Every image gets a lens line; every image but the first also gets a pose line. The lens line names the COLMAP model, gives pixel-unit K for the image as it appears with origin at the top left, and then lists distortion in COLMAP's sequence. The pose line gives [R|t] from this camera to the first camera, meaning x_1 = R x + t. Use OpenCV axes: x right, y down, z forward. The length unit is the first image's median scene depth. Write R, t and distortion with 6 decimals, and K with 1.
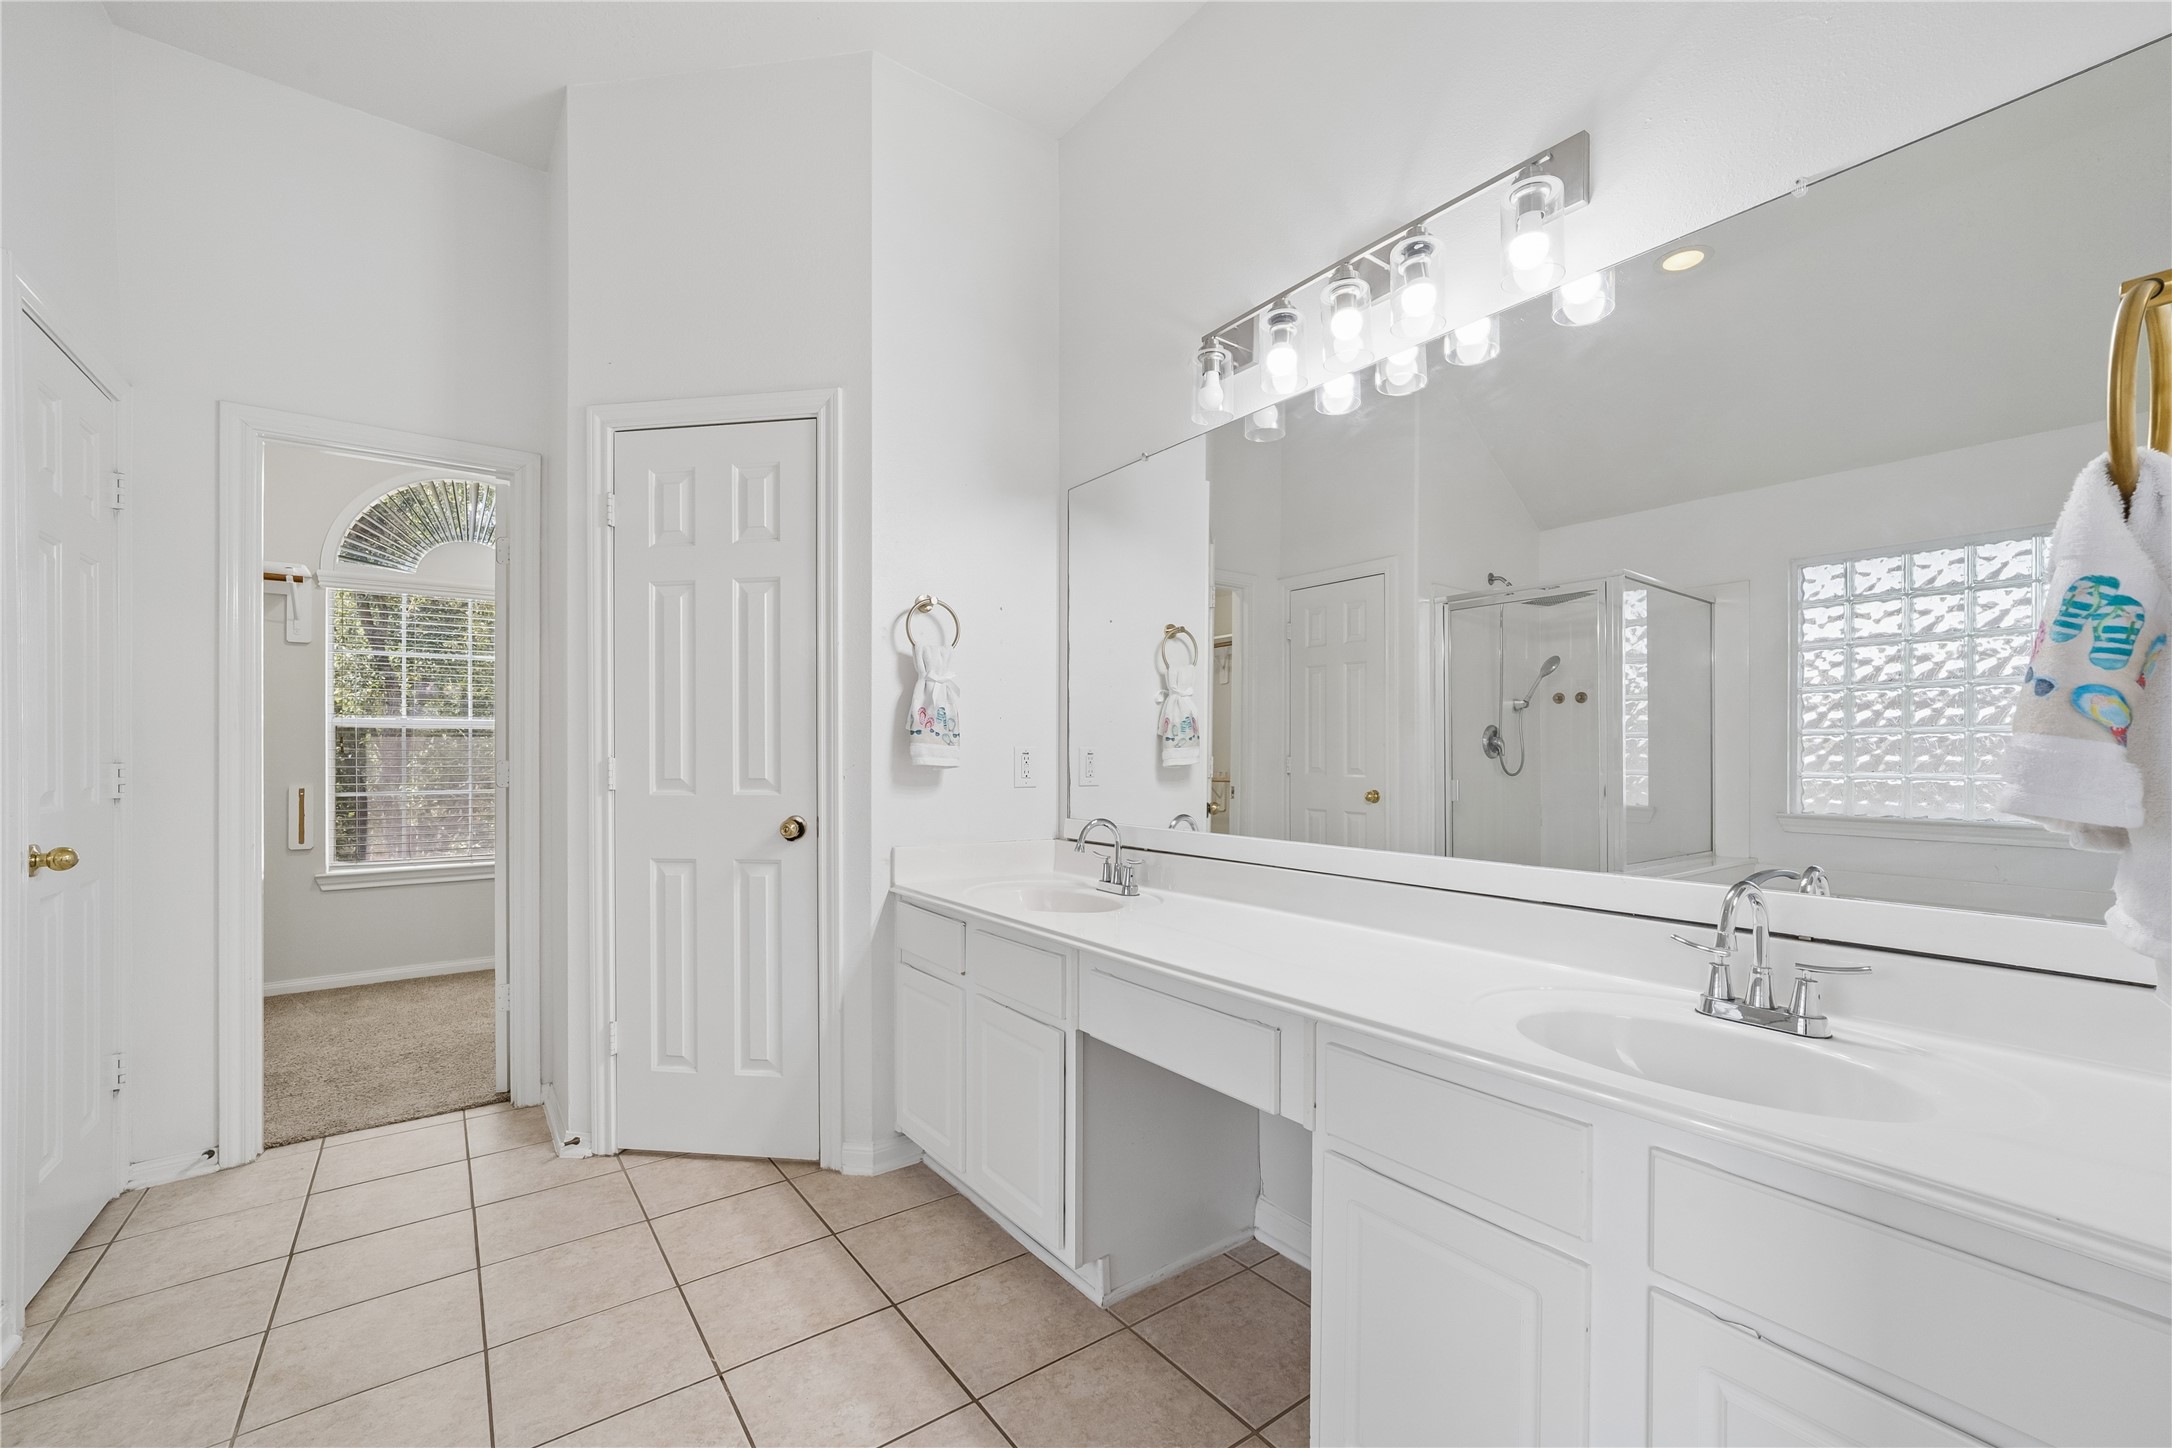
lens RADIAL K [[904.5, 0, 1109.3], [0, 904.5, 748.9], [0, 0, 1]] dist [-0.020052, 0.009502]
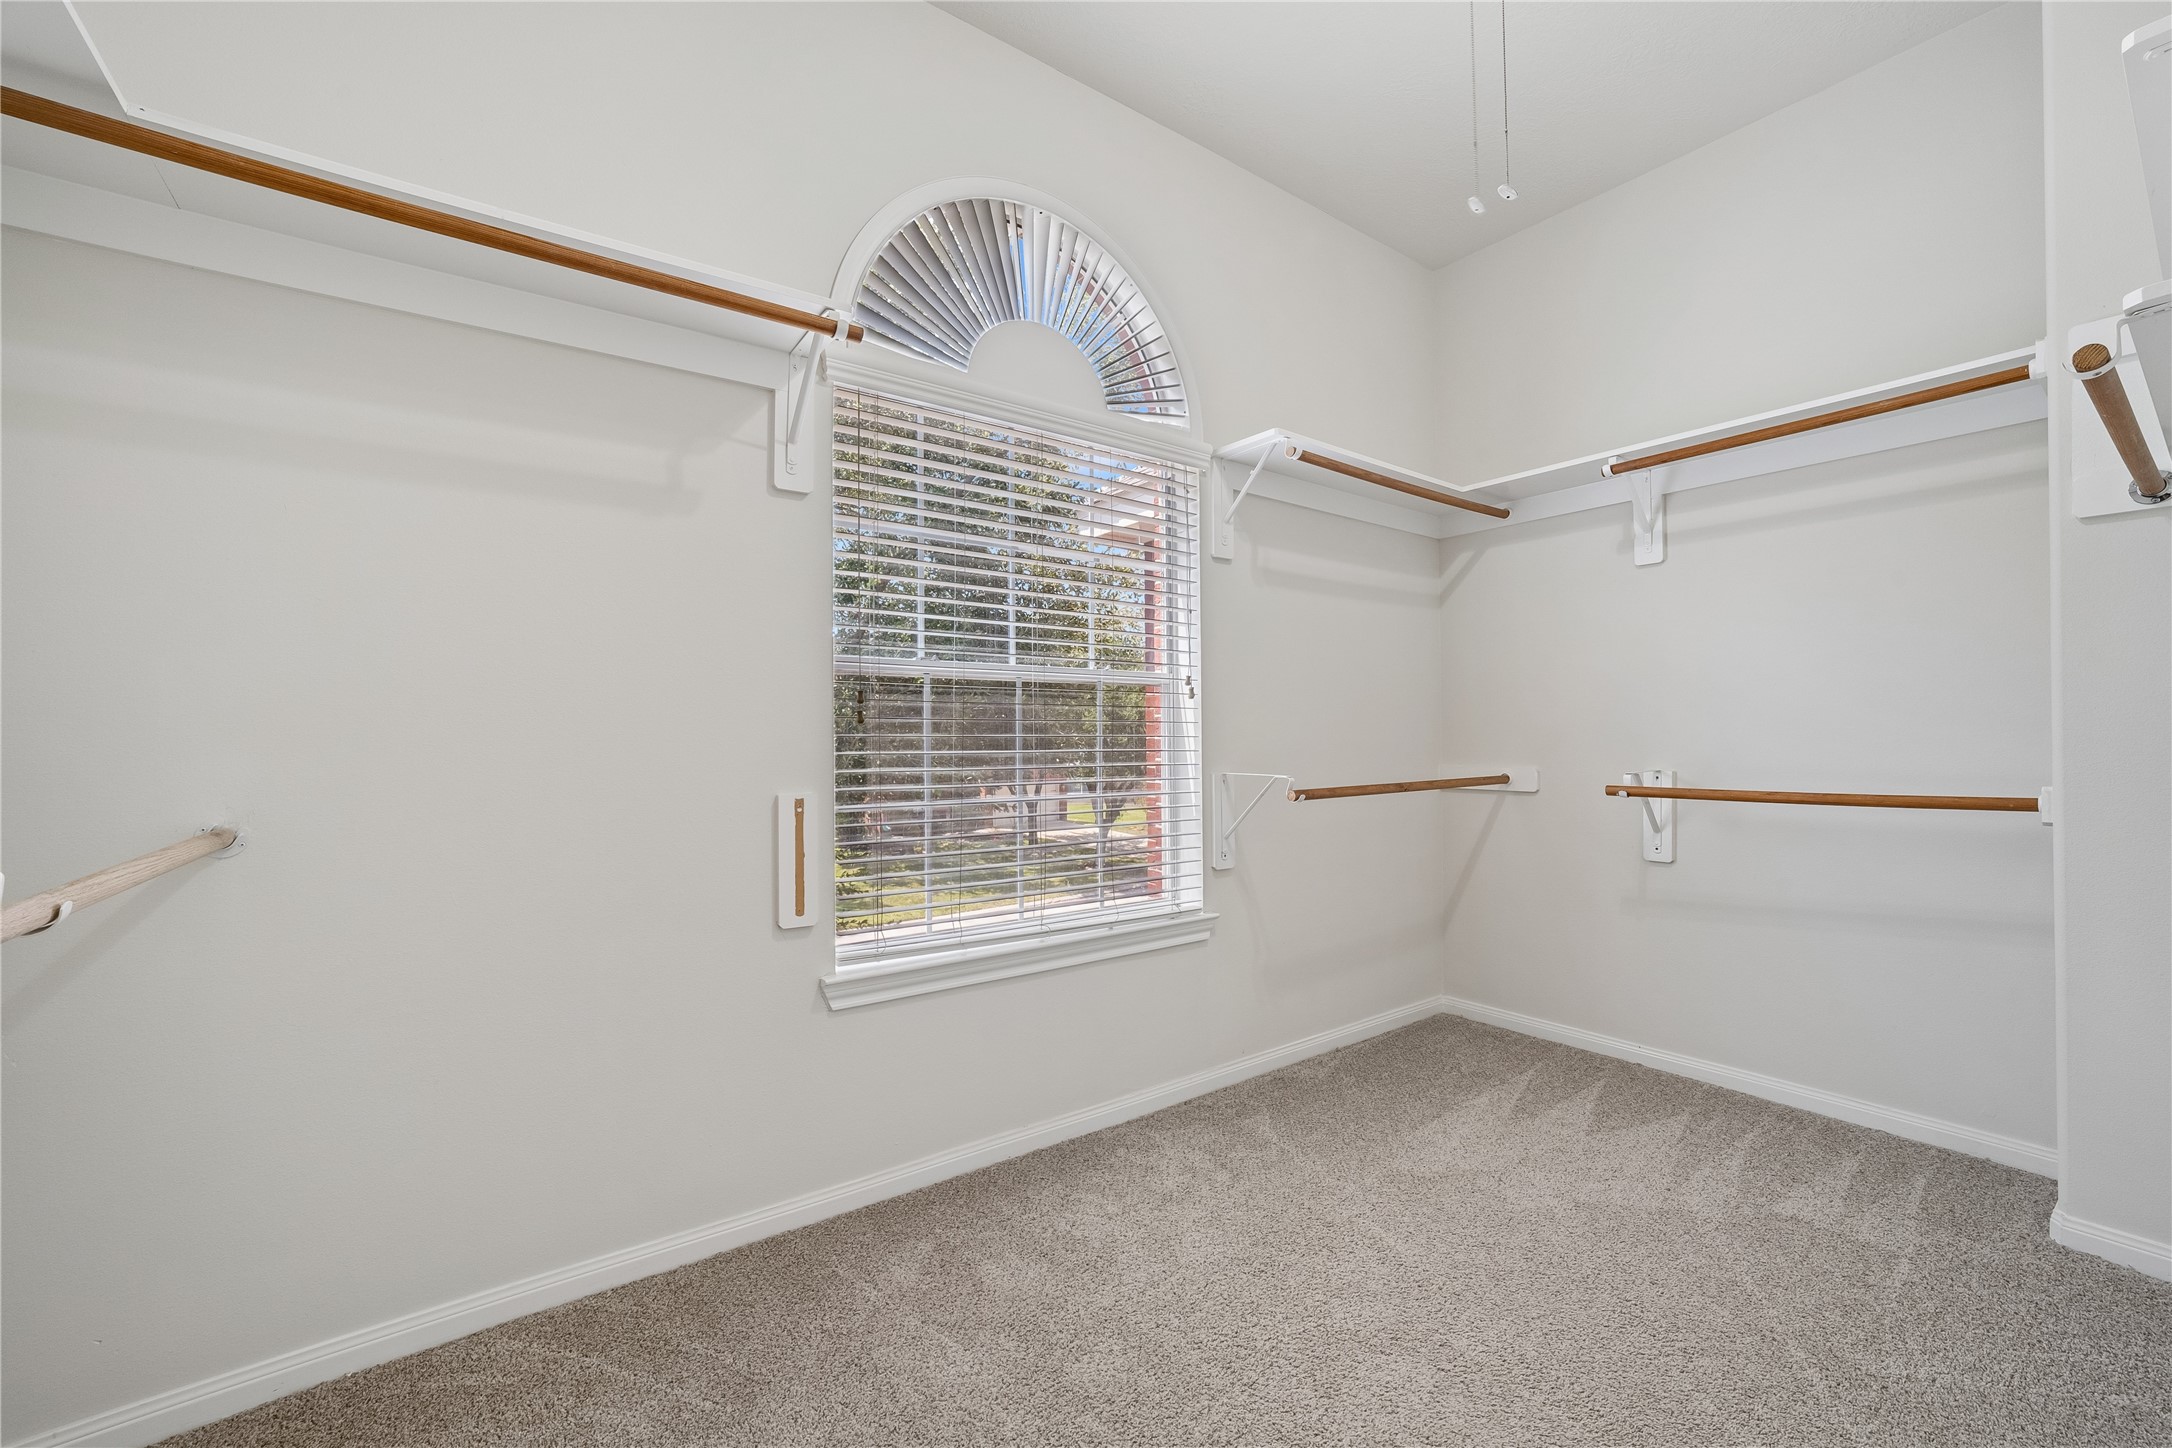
lens RADIAL K [[904.5, 0, 1080.7], [0, 904.5, 741.2], [0, 0, 1]] dist [-0.020052, 0.009502]
pose [[0.999990, 0.001223, 0.004287, -1.244197], [-0.001263, 0.999957, 0.009228, 0.014394], [-0.004276, -0.009234, 0.999948, 0.858844]]
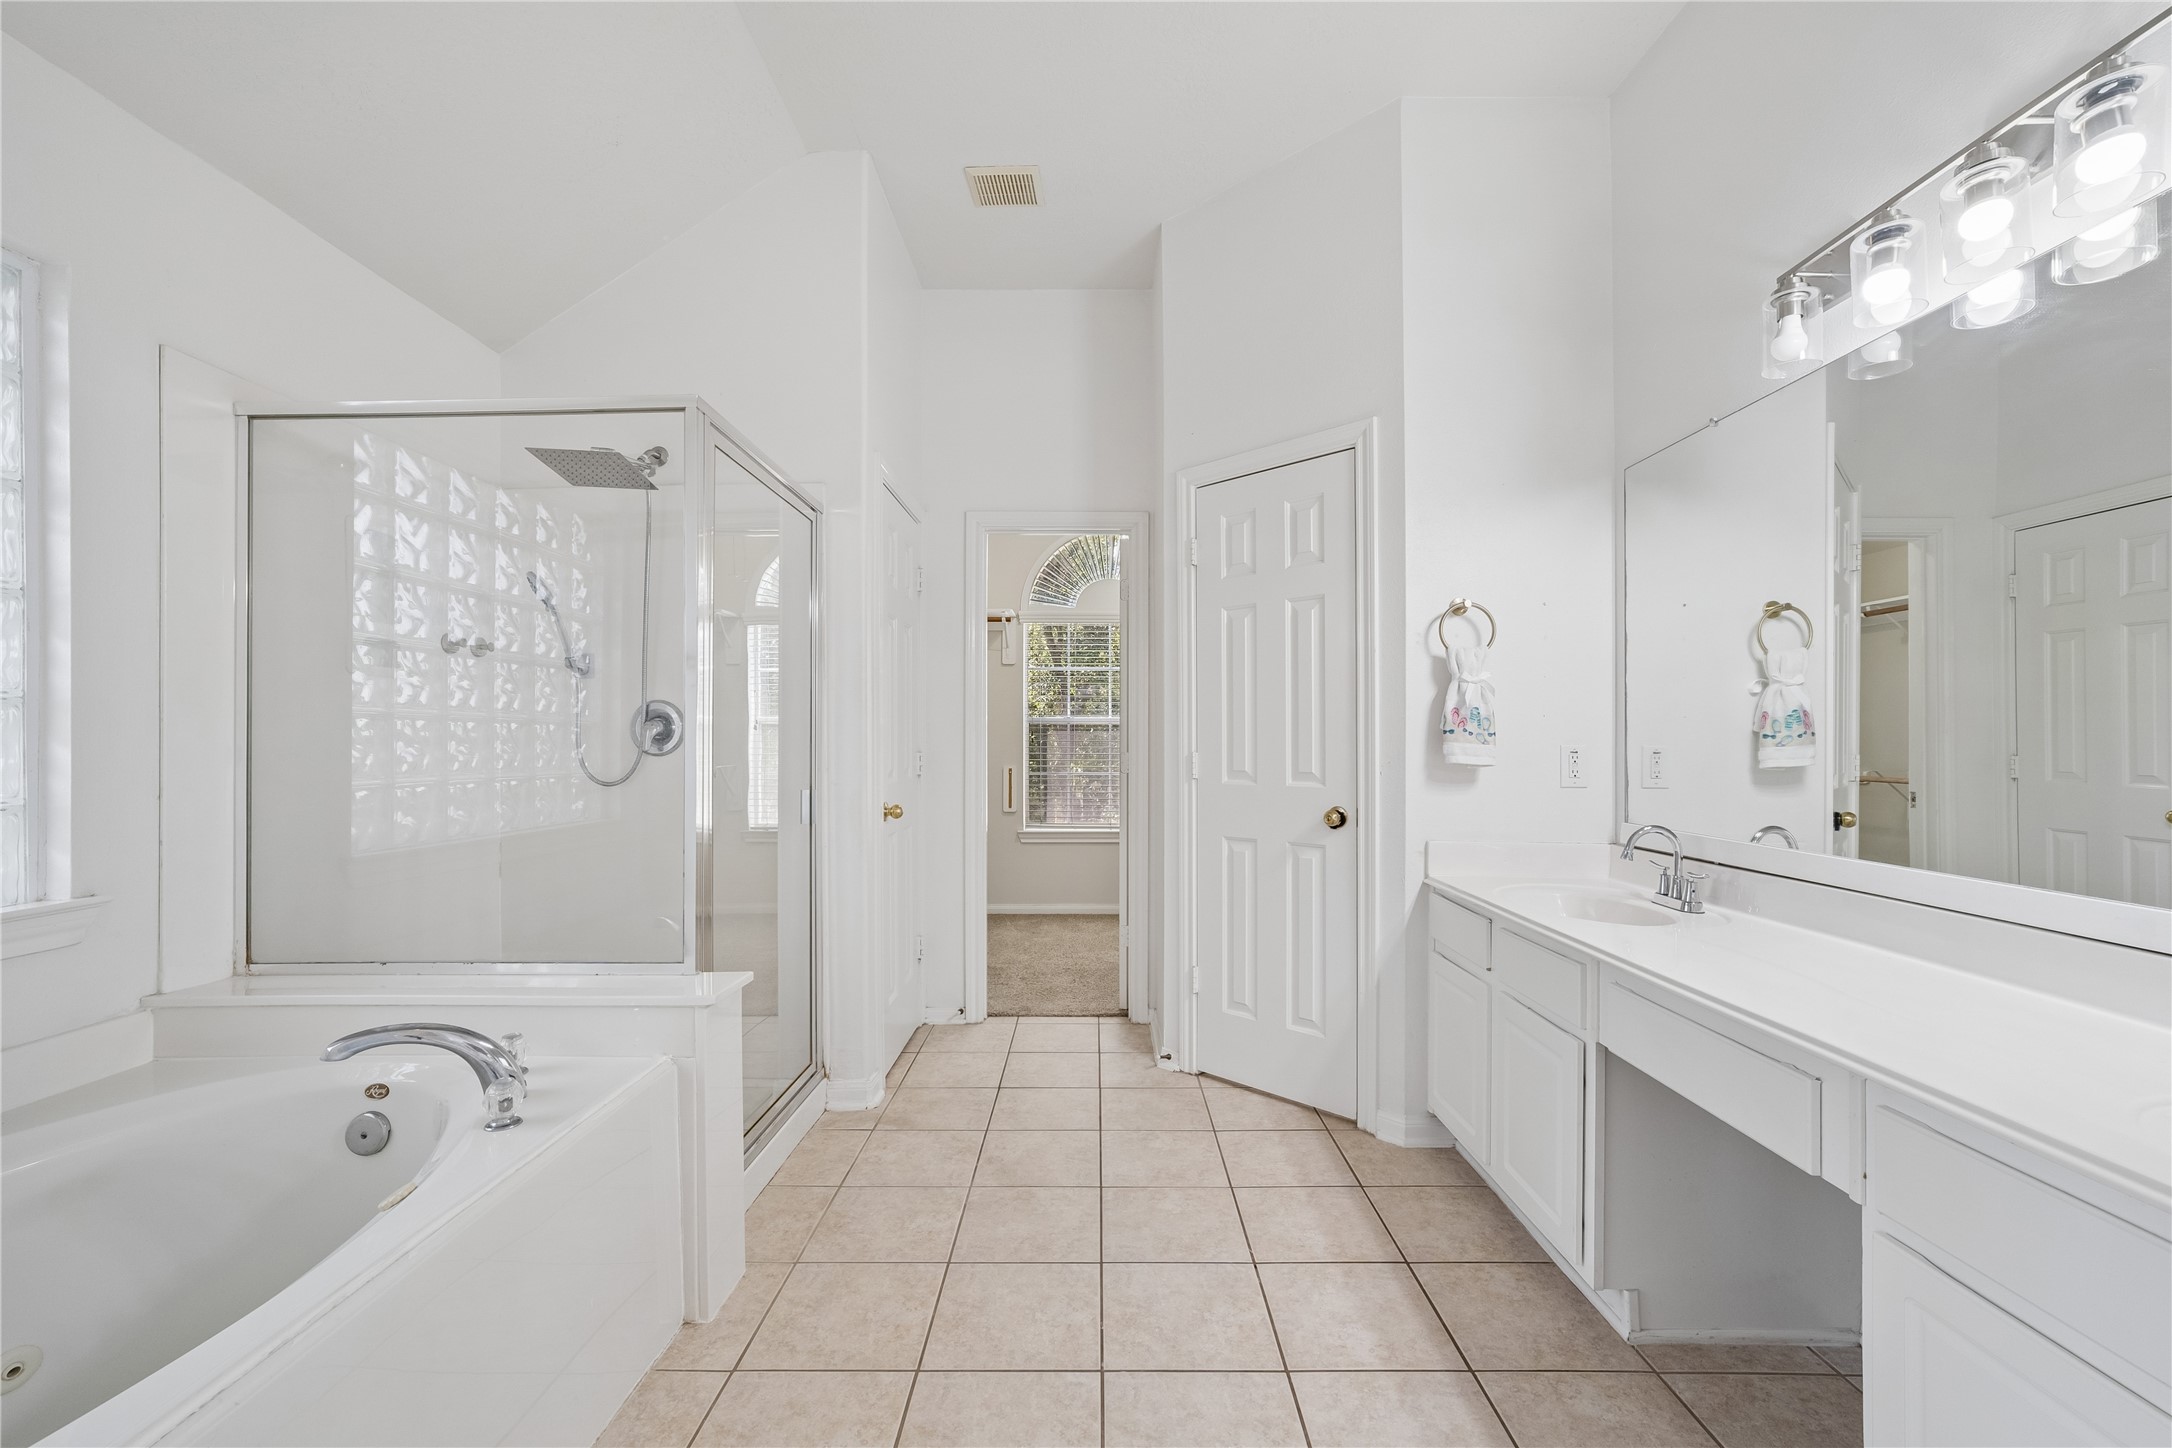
lens RADIAL K [[904.5, 0, 1091.9], [0, 904.5, 732.2], [0, 0, 1]] dist [-0.020052, 0.009502]
pose [[0.795262, -0.000391, -0.606266, 0.089081], [-0.000920, 0.999998, -0.001851, -0.015832], [0.606265, 0.002030, 0.795260, -0.074395]]
